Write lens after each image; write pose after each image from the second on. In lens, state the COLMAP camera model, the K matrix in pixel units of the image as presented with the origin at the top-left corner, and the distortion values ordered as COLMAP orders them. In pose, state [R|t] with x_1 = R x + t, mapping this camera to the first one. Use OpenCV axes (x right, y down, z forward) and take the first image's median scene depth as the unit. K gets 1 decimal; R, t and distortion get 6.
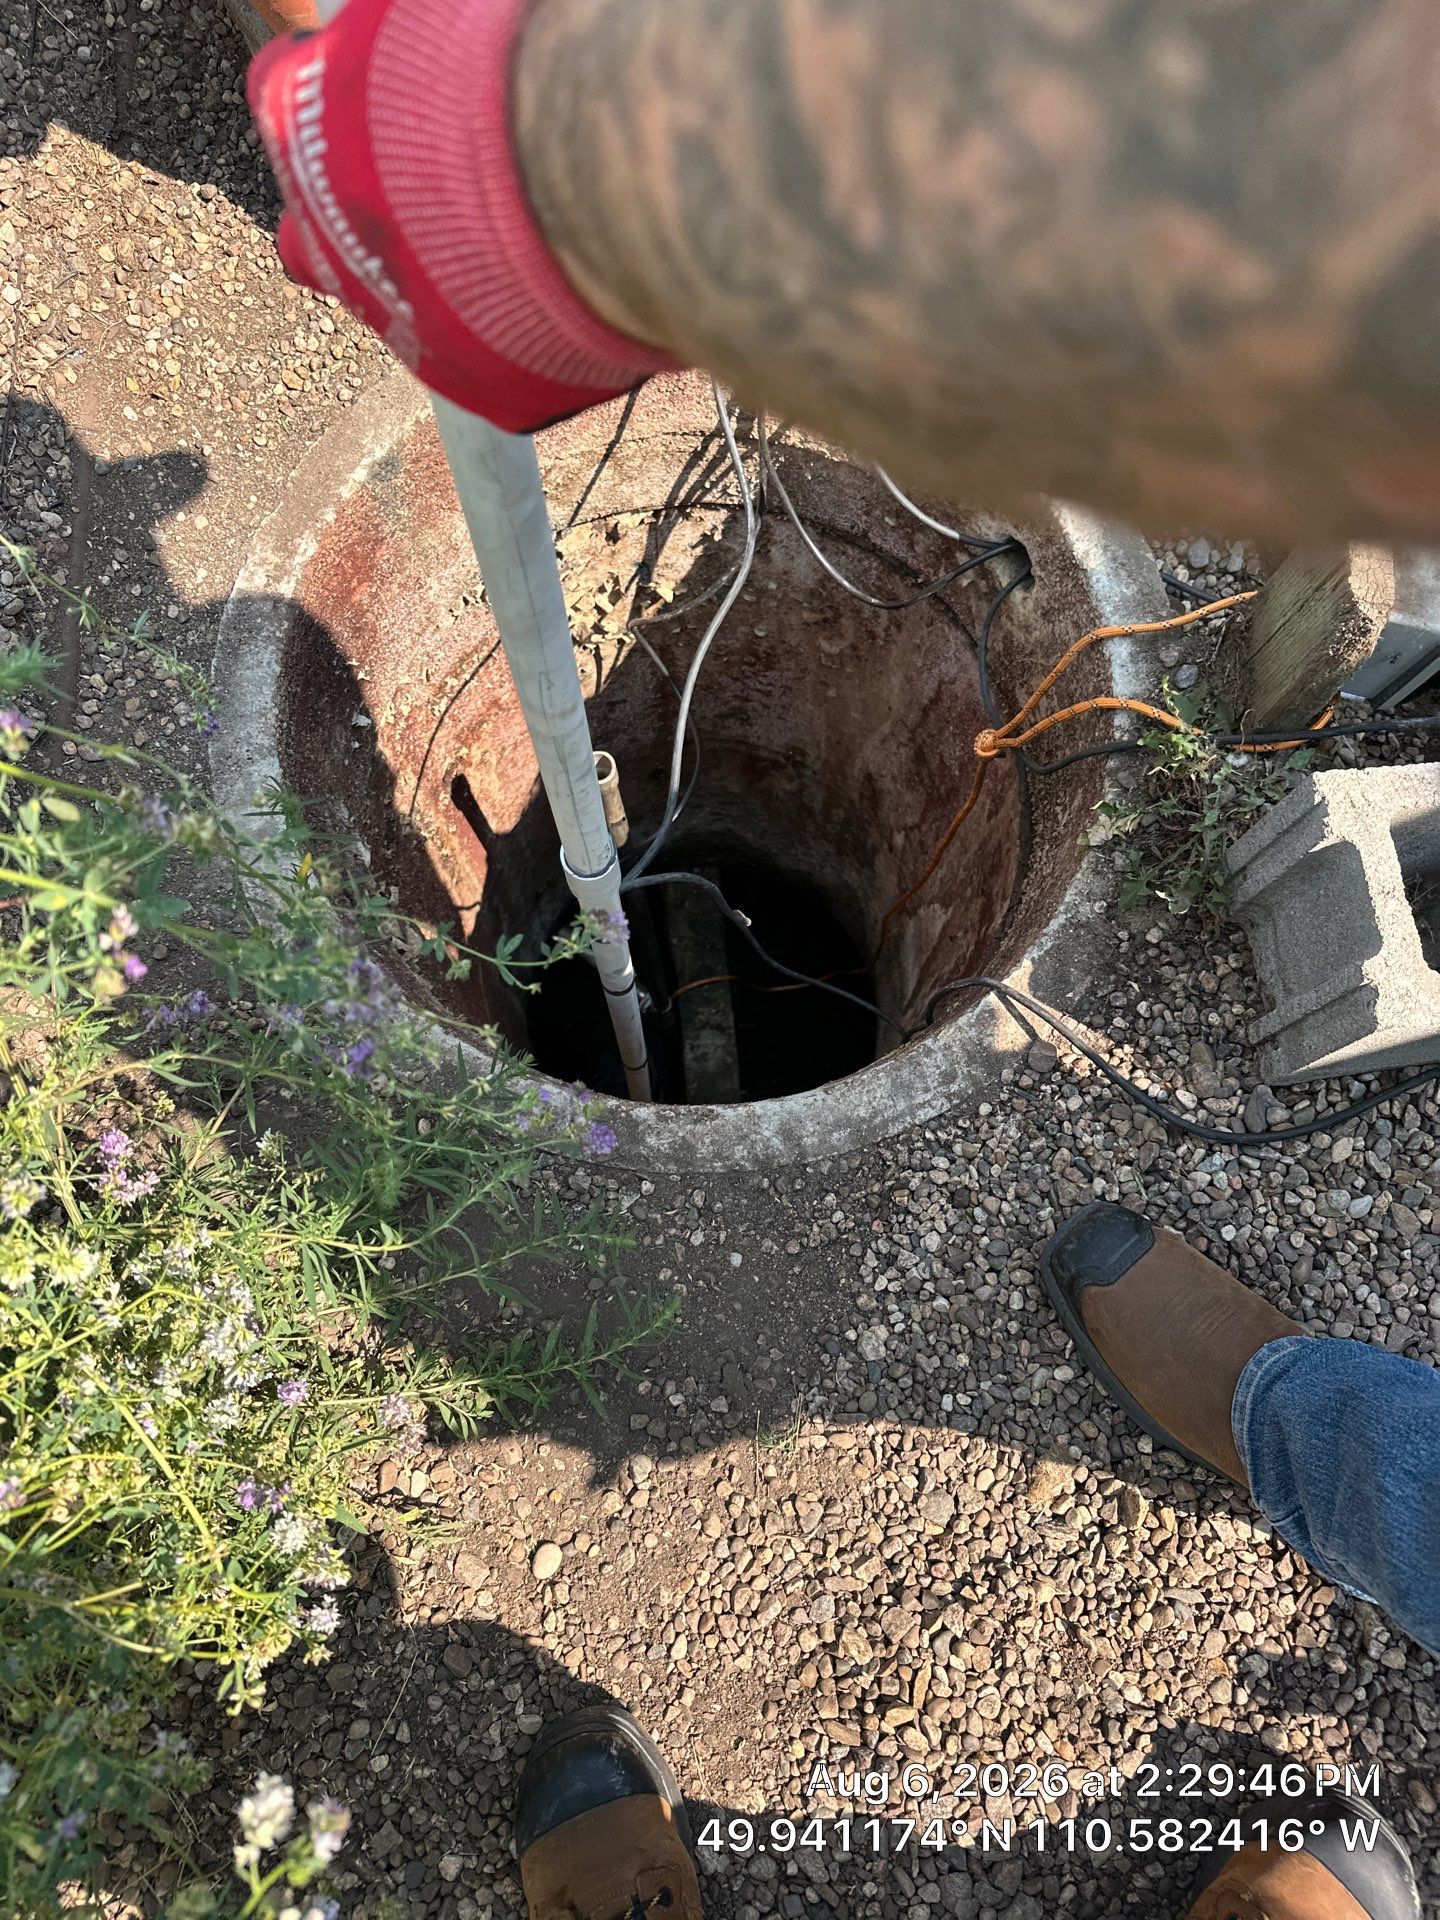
lens RADIAL K [[1259.6, 0, 720.0], [0, 1259.6, 960.0], [0, 0, 1]] dist [0.005304, 0.000564]
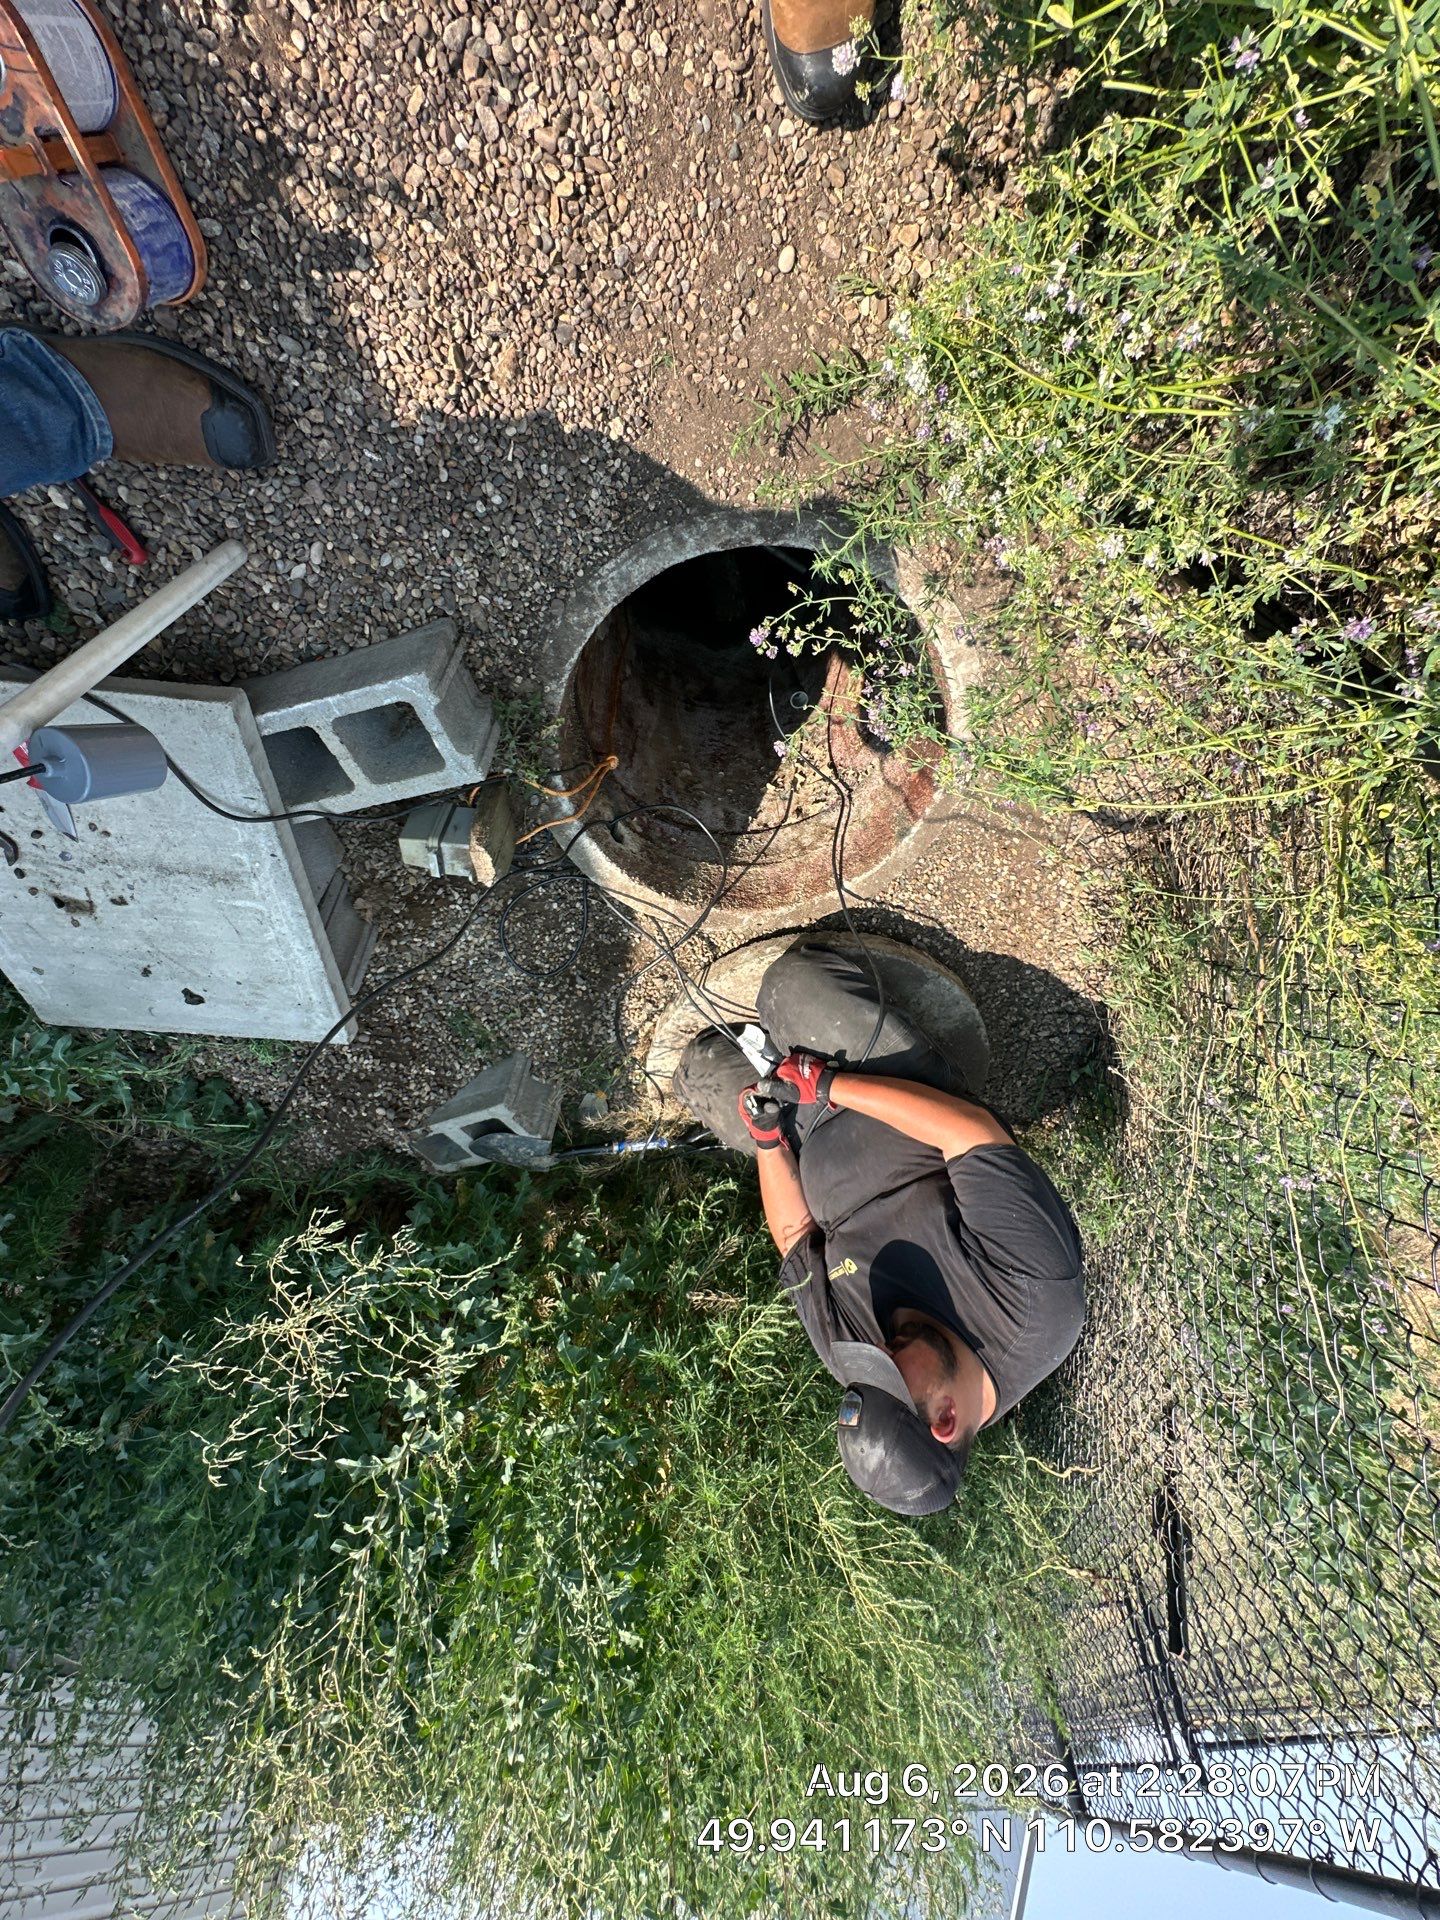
lens RADIAL K [[1259.6, 0, 720.0], [0, 1259.6, 960.0], [0, 0, 1]] dist [0.005304, 0.000564]
pose [[-0.990016, 0.140932, -0.002375, 0.088105], [-0.117629, -0.835368, -0.536958, 0.619382], [-0.077659, -0.531318, 0.843605, -0.921238]]
